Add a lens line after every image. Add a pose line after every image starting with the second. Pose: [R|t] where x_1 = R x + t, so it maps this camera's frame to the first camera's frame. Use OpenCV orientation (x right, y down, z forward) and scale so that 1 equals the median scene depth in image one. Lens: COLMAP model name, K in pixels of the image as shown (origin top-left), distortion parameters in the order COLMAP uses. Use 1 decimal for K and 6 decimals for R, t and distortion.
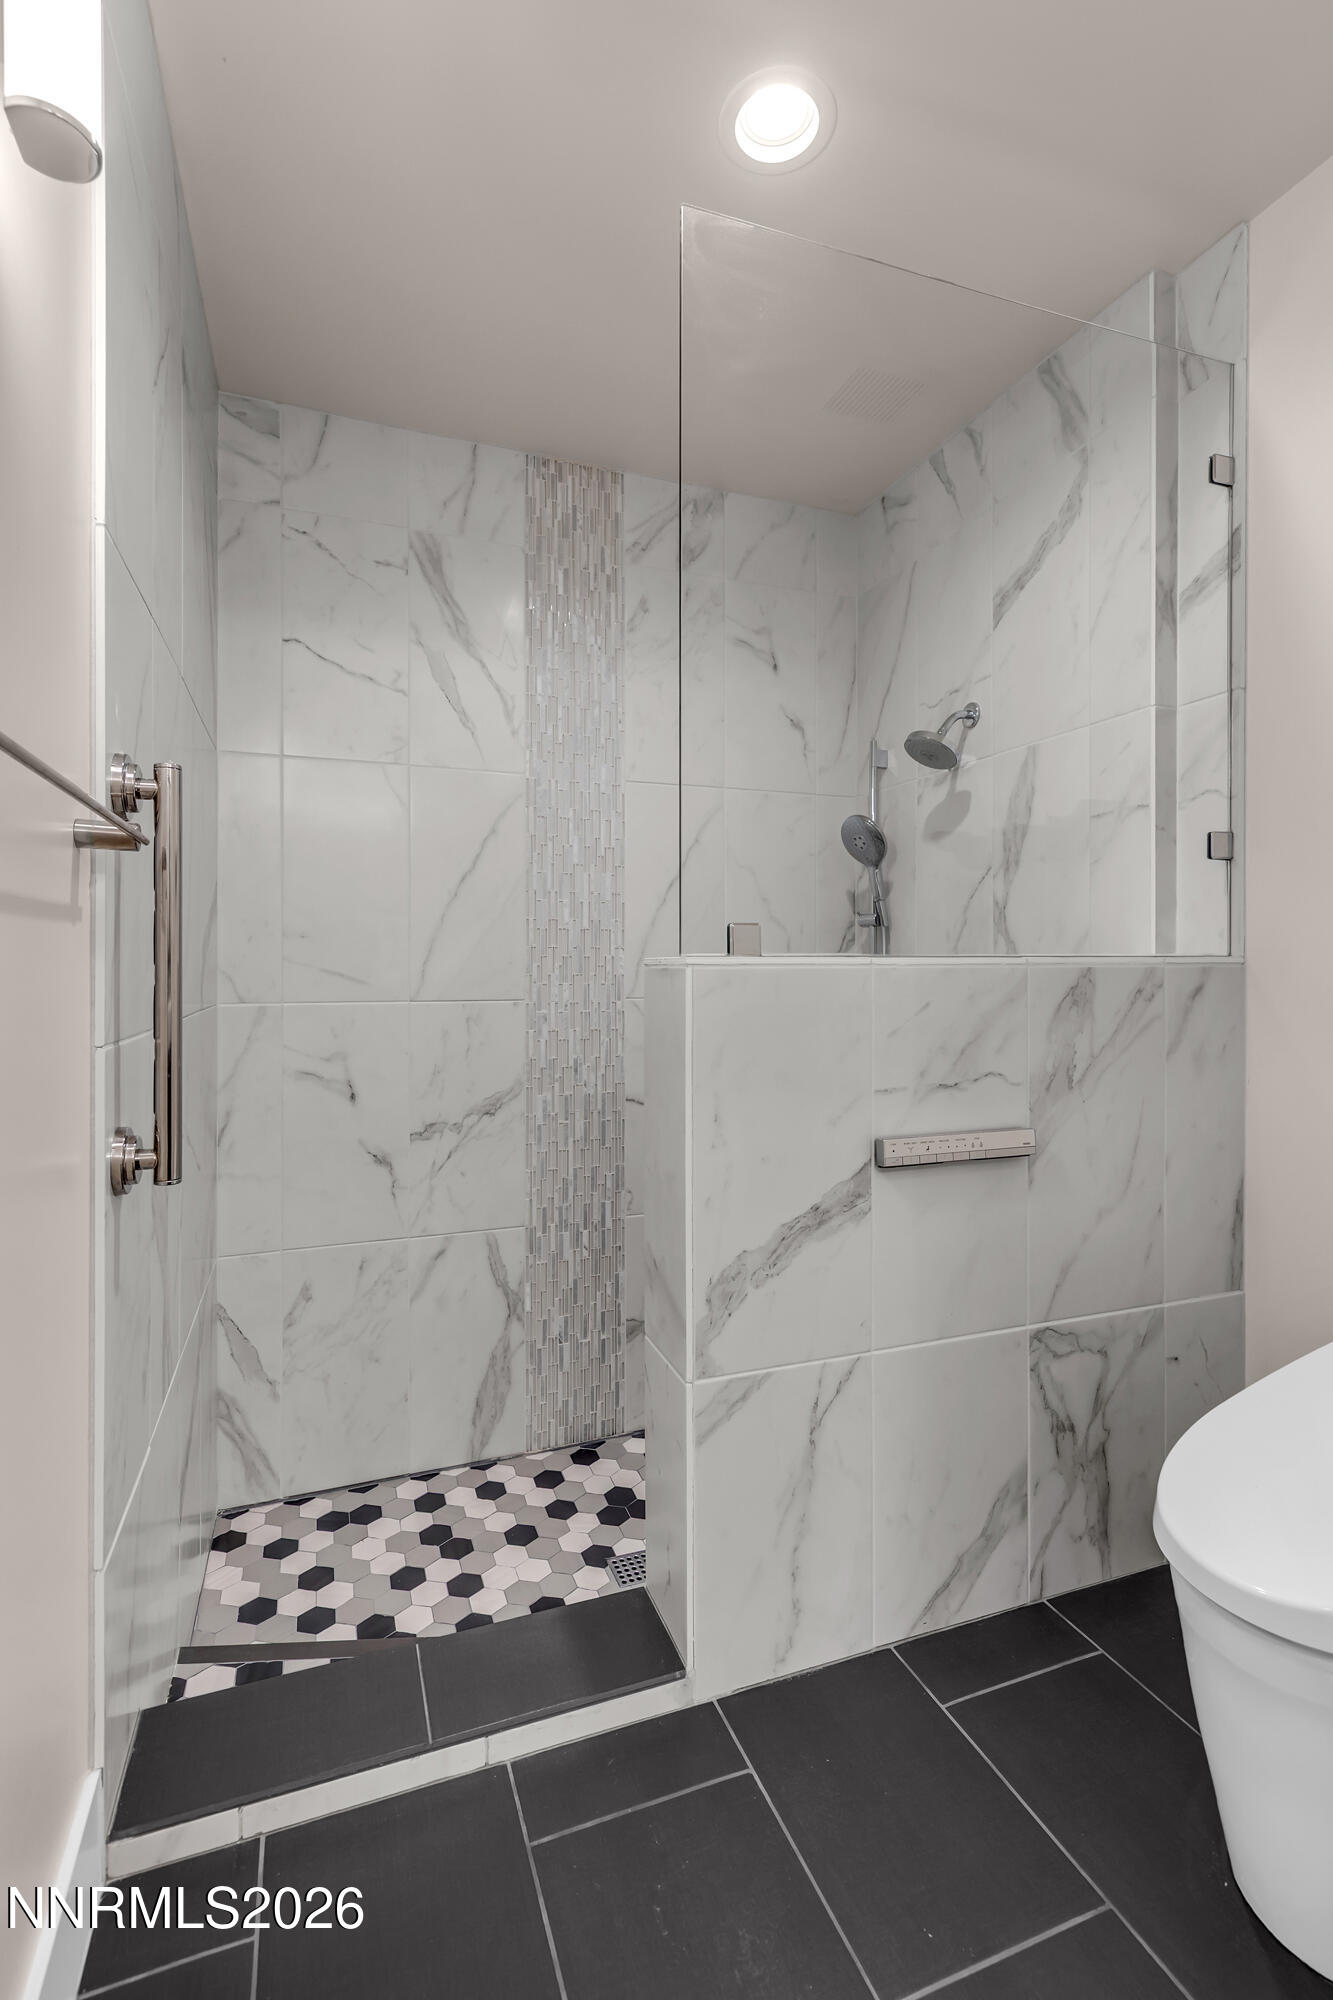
lens RADIAL K [[902.4, 0, 665.8], [0, 902.4, 985.8], [0, 0, 1]] dist [0.001889, 0.000046]
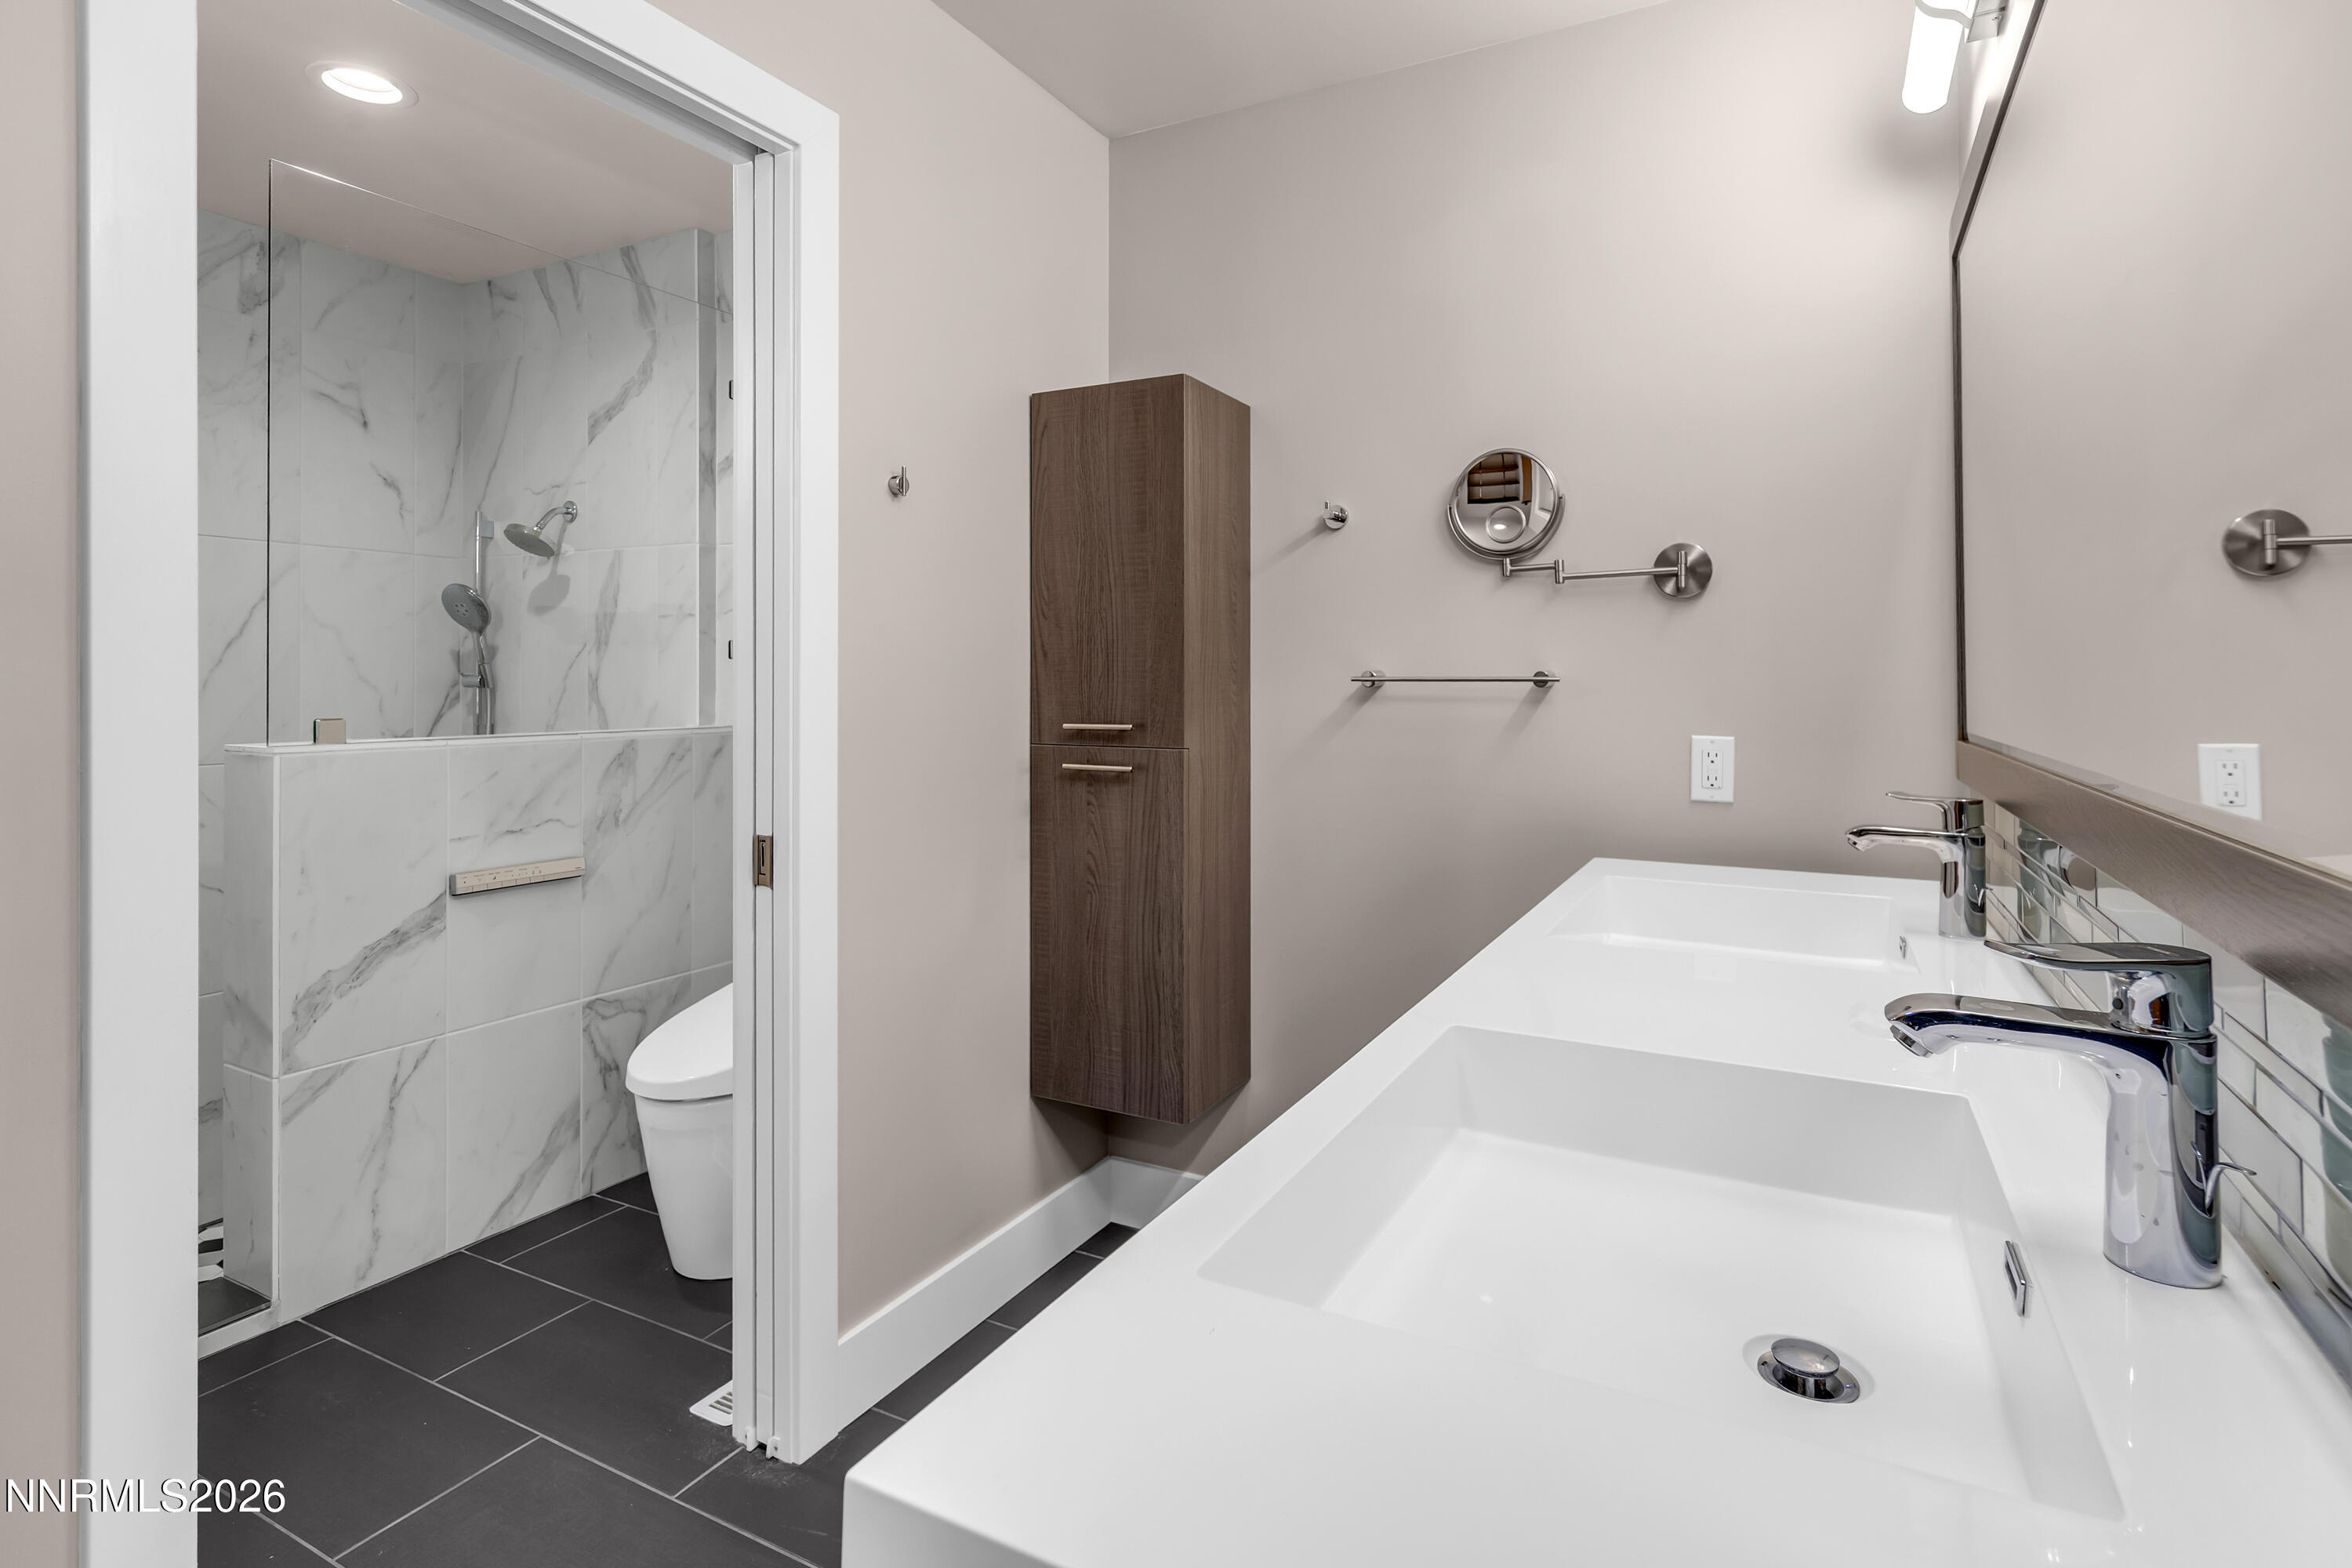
lens RADIAL K [[1171.0, 0, 1193.4], [0, 1171.0, 680.7], [0, 0, 1]] dist [0.006629, 0.000226]
pose [[0.746387, 0.003387, 0.665503, -0.097404], [0.006751, 0.999897, -0.012661, -0.082884], [-0.665477, 0.013942, 0.746288, -0.954185]]
